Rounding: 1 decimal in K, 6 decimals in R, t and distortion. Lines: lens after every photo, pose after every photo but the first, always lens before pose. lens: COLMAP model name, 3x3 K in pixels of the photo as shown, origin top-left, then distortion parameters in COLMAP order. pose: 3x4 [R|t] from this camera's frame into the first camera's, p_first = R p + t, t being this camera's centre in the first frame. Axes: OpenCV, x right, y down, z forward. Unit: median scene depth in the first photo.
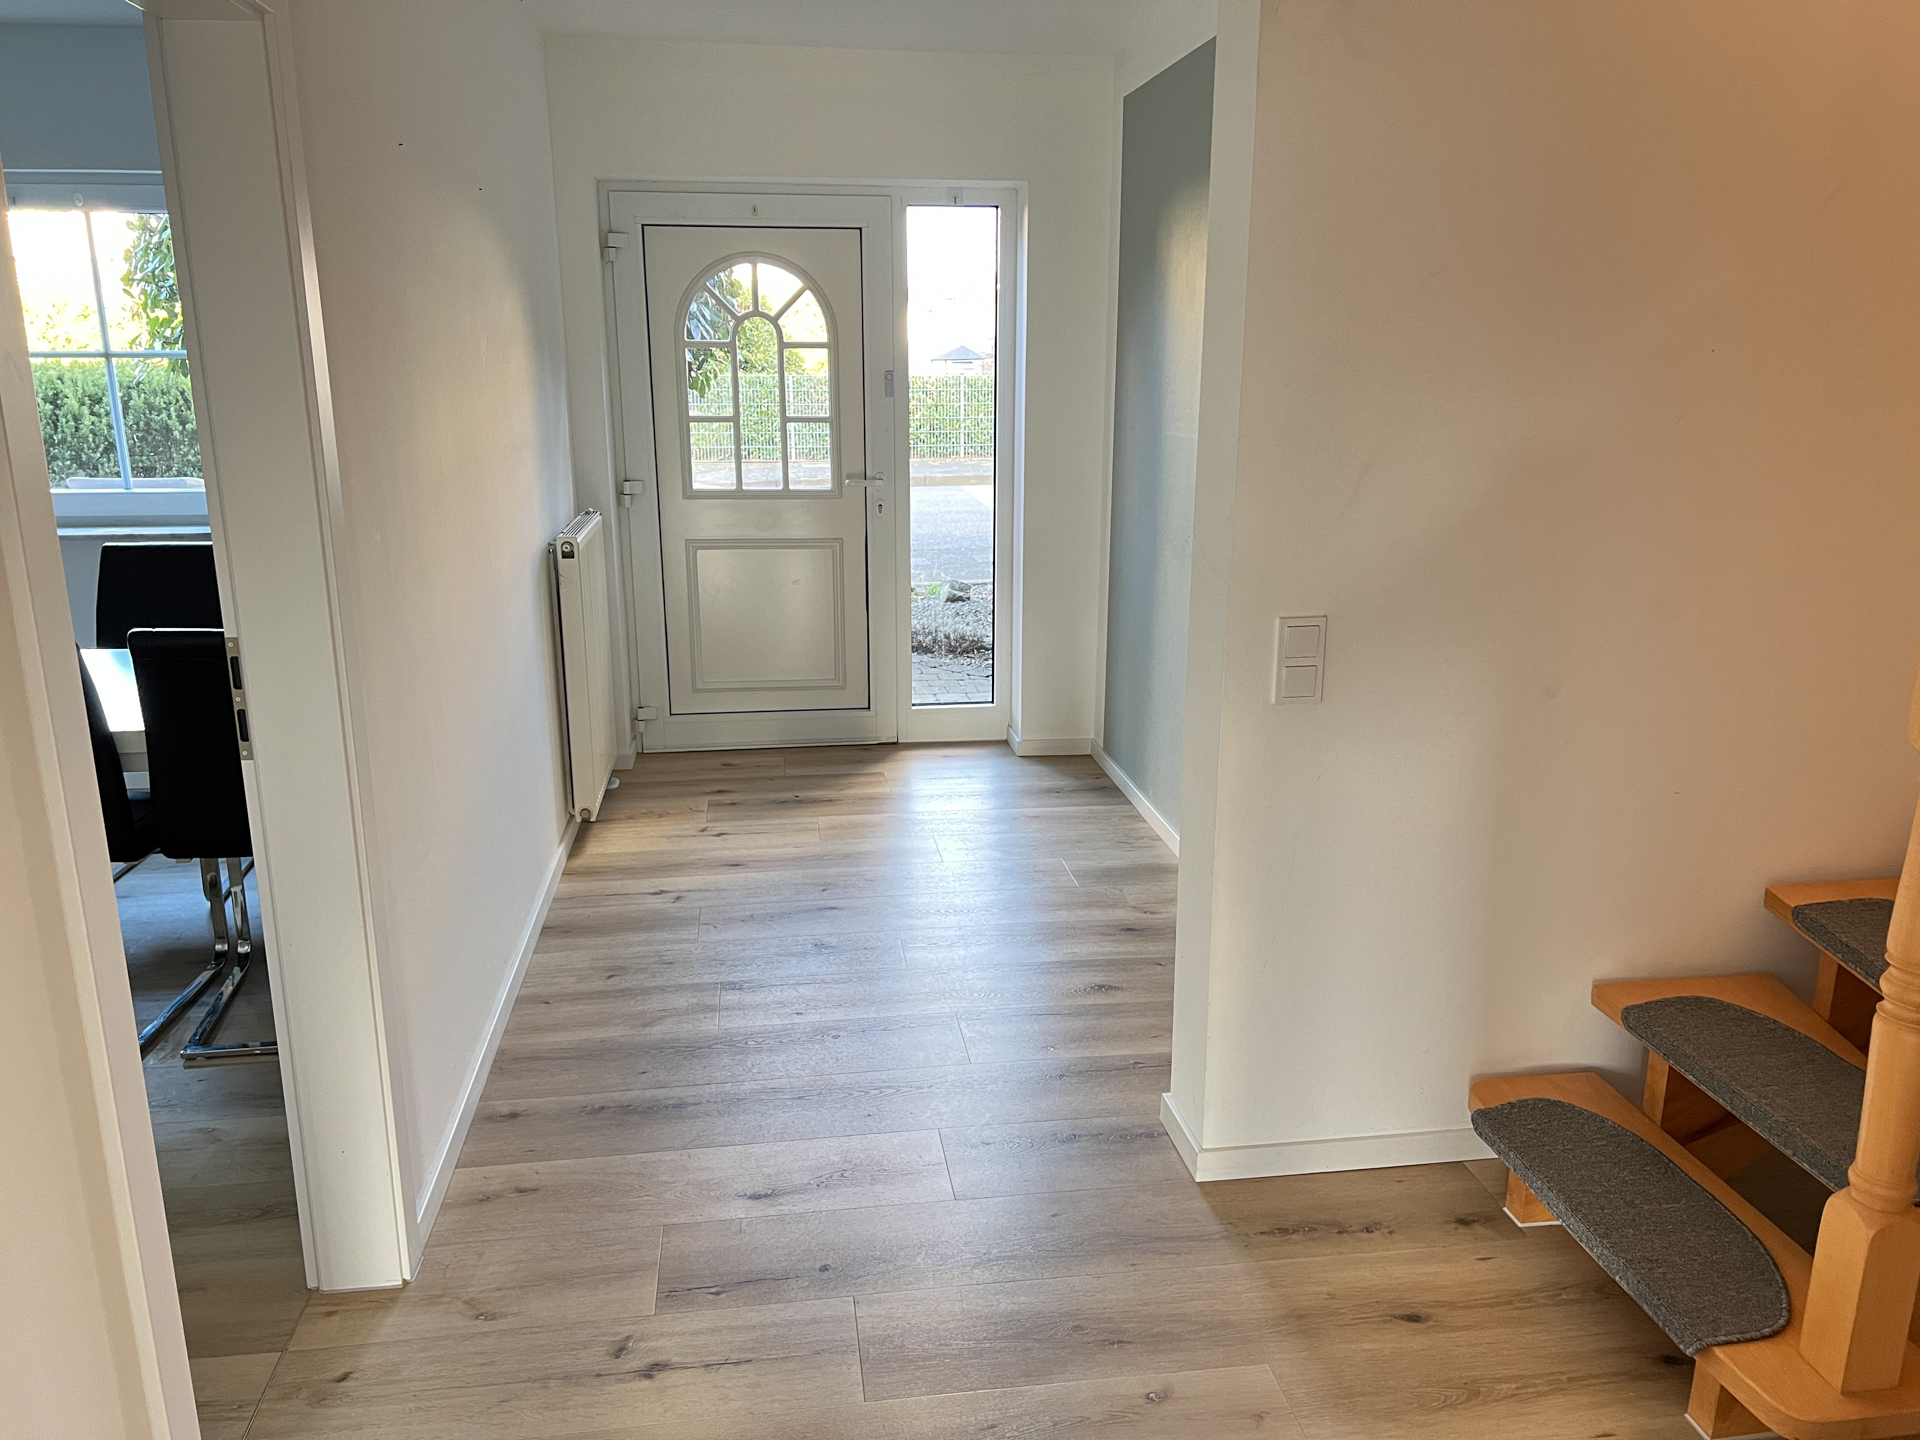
lens RADIAL K [[1456.3, 0, 959.2], [0, 1456.3, 732.9], [0, 0, 1]] dist [0.064774, -0.051987]
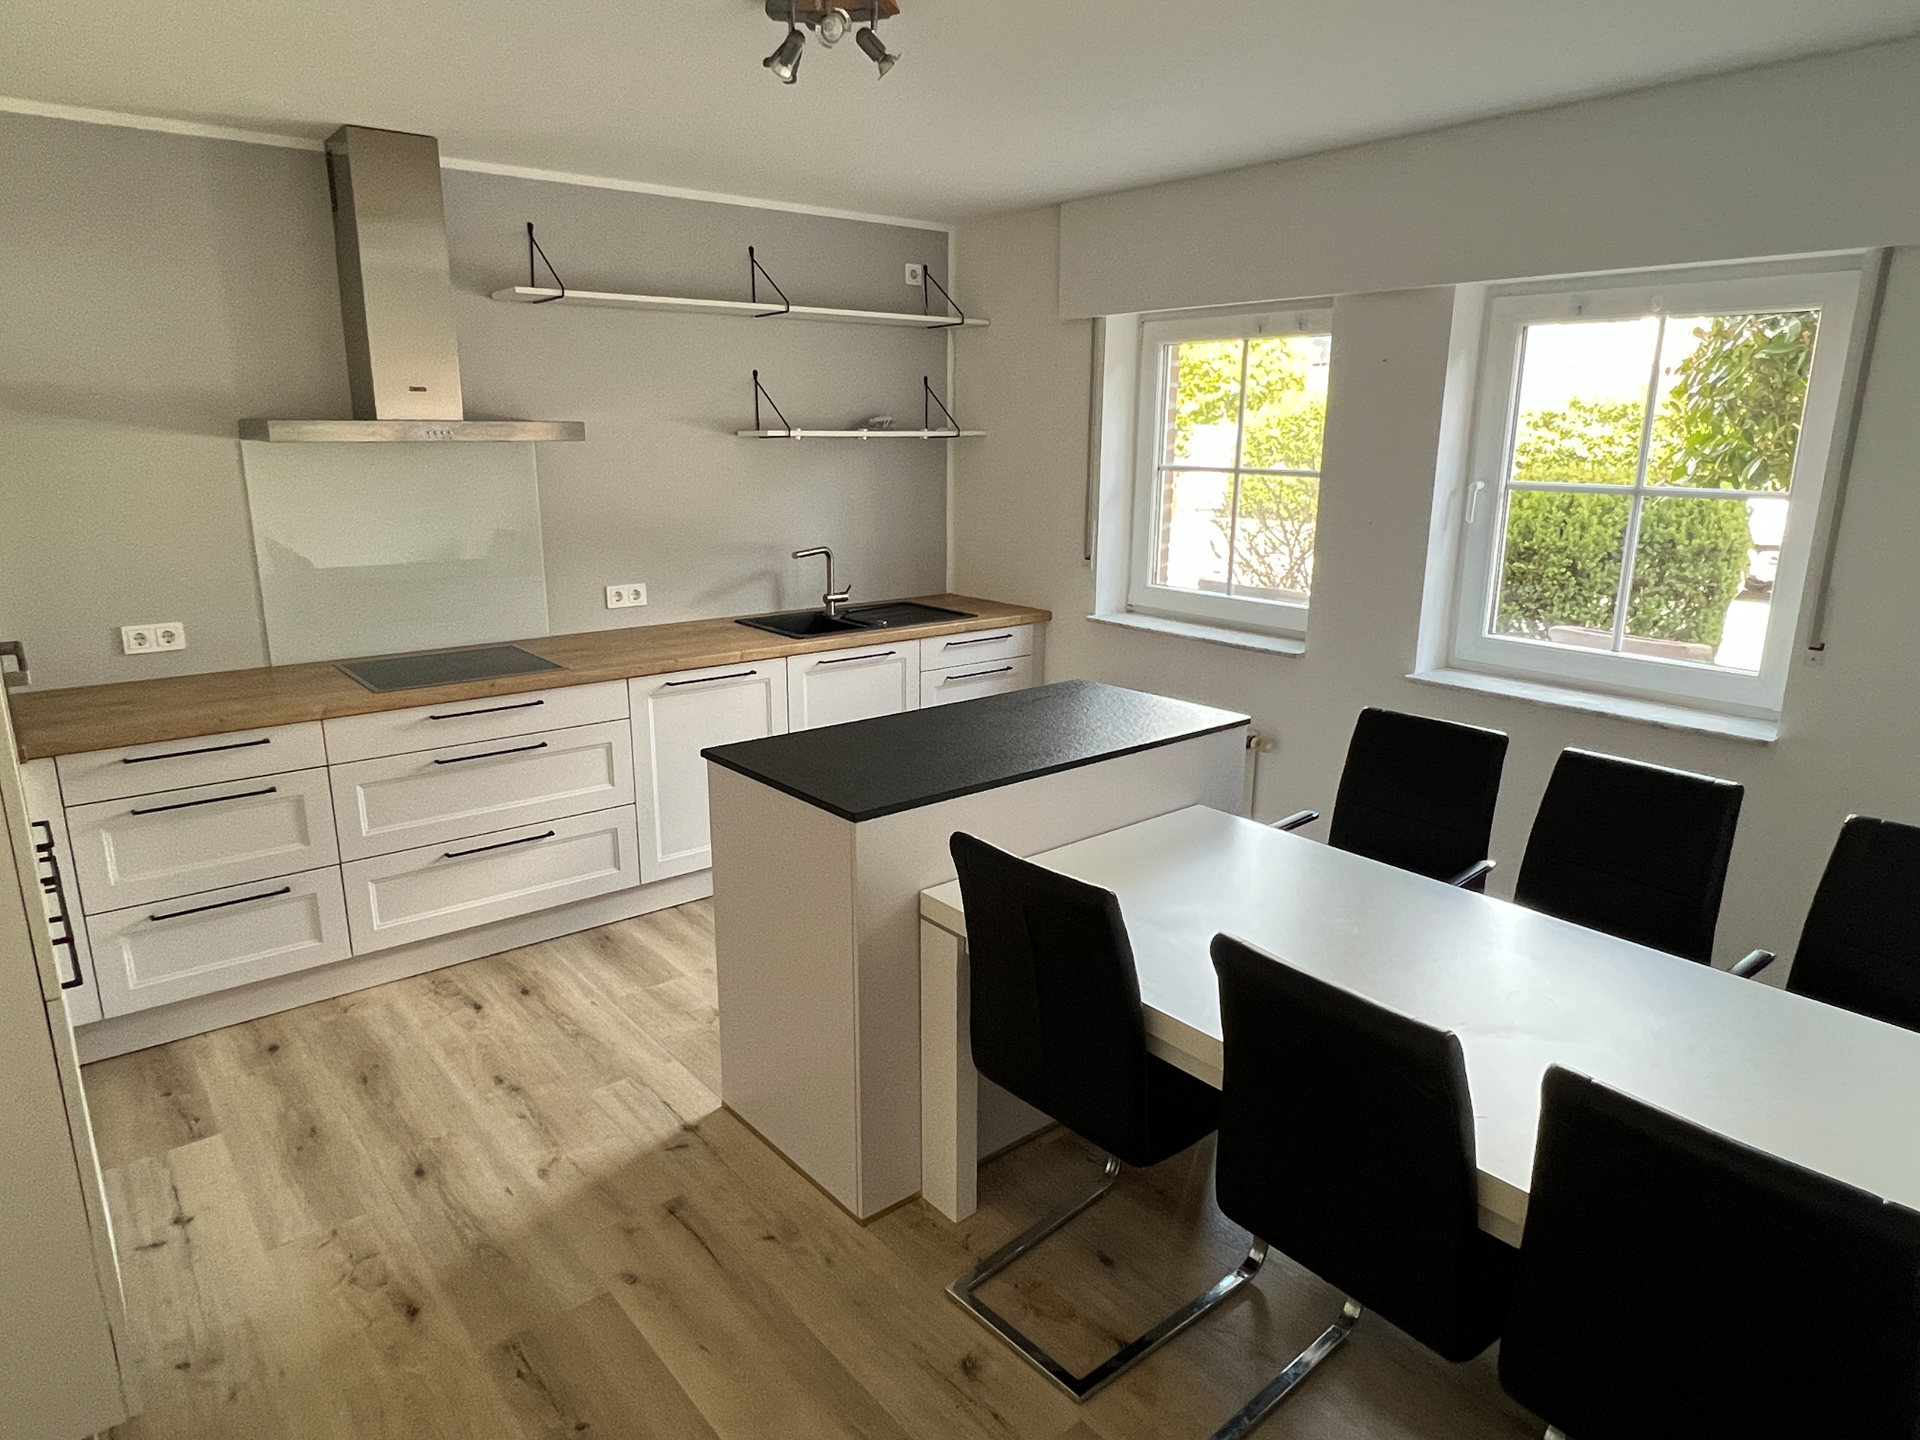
lens RADIAL K [[1175.1, 0, 940.2], [0, 1175.1, 717.6], [0, 0, 1]] dist [-0.003764, -0.001504]
pose [[0.518352, 0.204678, -0.830312, -0.288721], [-0.217248, 0.970599, 0.103635, -0.161332], [0.827112, 0.126665, 0.547578, 0.470483]]
